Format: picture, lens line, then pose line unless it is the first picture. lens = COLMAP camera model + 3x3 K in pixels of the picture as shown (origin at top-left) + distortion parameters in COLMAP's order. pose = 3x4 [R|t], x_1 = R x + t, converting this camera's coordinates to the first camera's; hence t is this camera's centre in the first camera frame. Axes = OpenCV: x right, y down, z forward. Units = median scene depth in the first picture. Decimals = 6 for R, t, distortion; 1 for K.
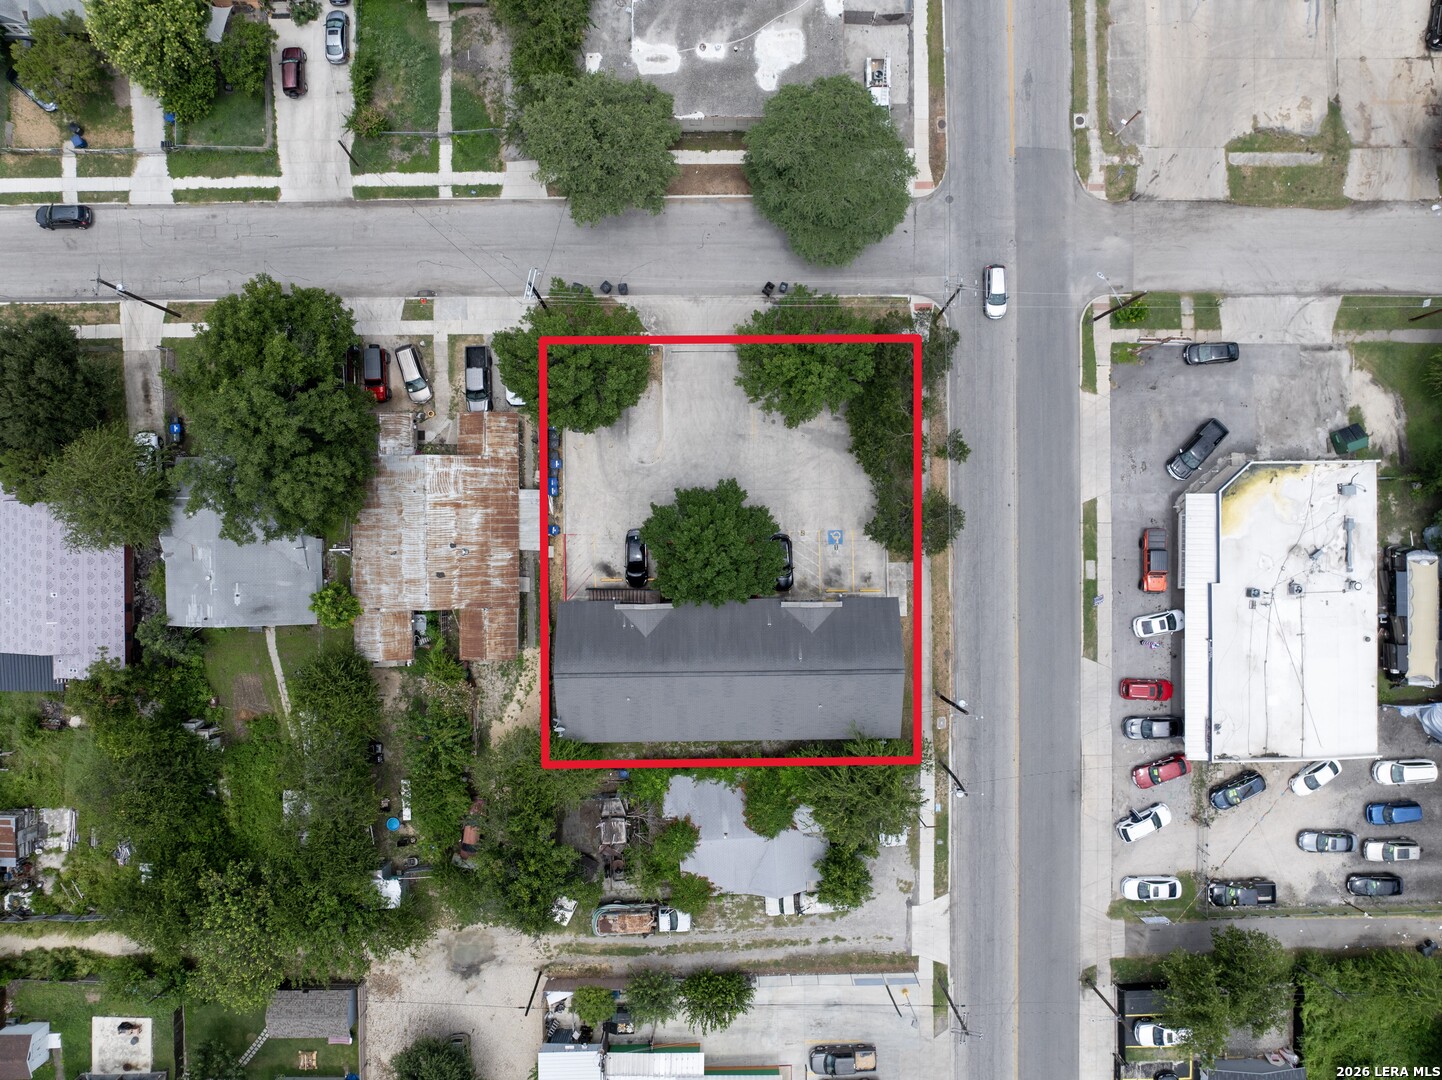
lens RADIAL K [[1016.7, 0, 721.0], [0, 1016.7, 540.0], [0, 0, 1]] dist [-0.037296, 0.003779]
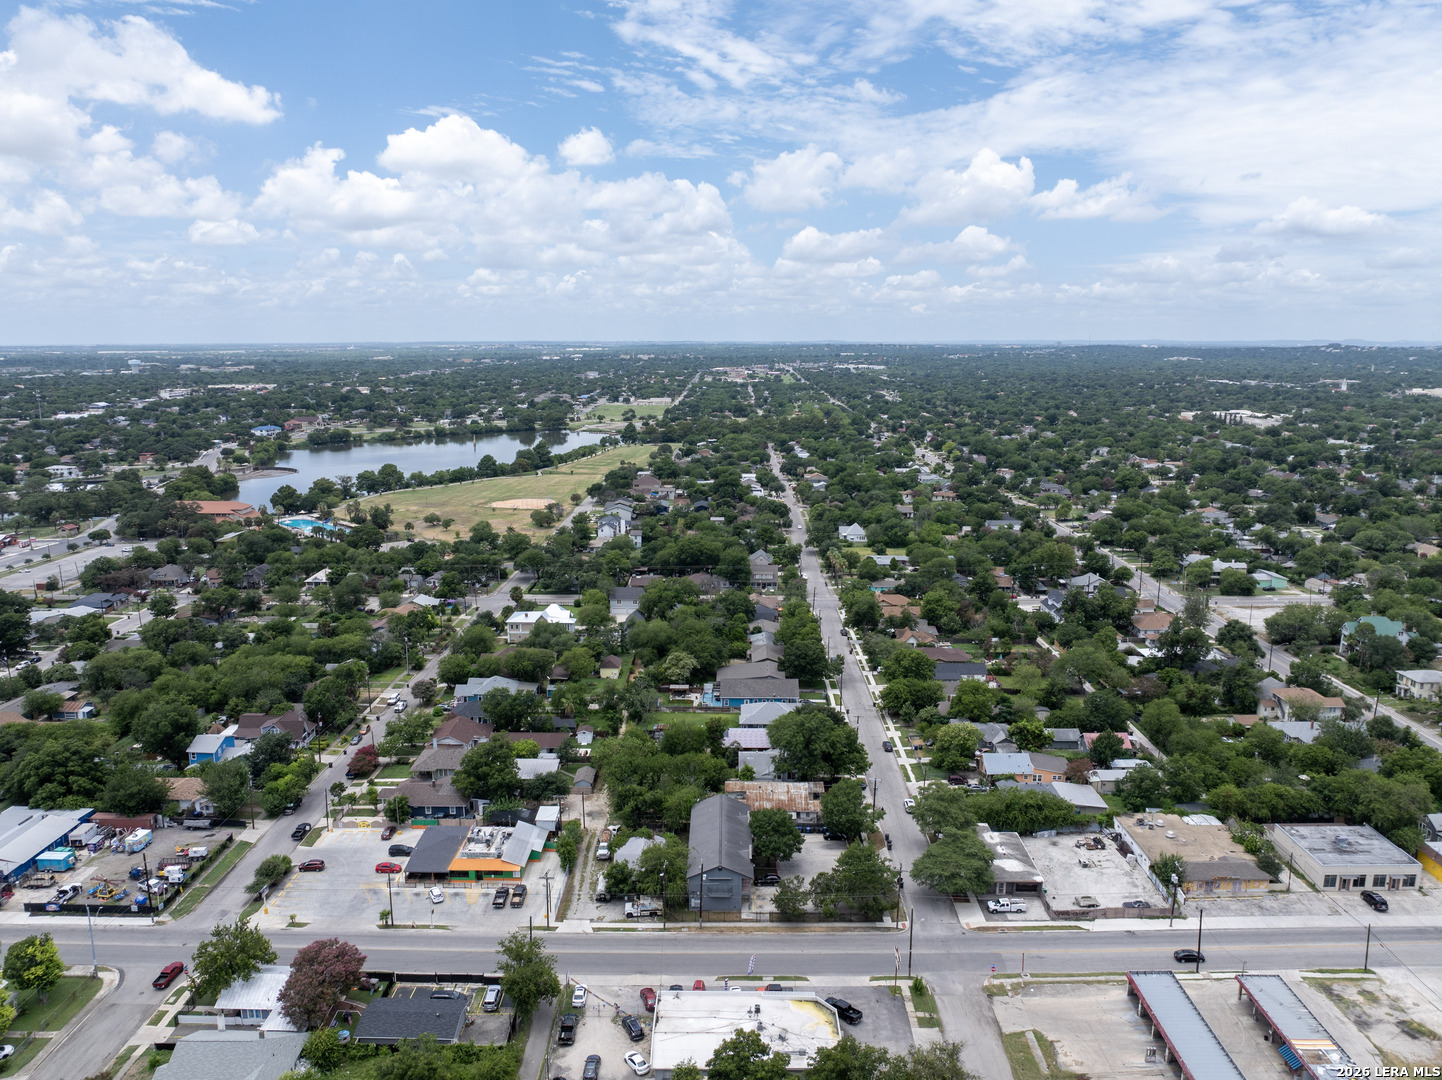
lens RADIAL K [[1011.5, 0, 721.0], [0, 1011.5, 540.0], [0, 0, 1]] dist [-0.022839, 0.000069]
pose [[-0.020401, 0.182520, -0.982991, 1.940019], [-0.999791, -0.002818, 0.020226, 0.077098], [0.000922, 0.983198, 0.182539, -0.058168]]
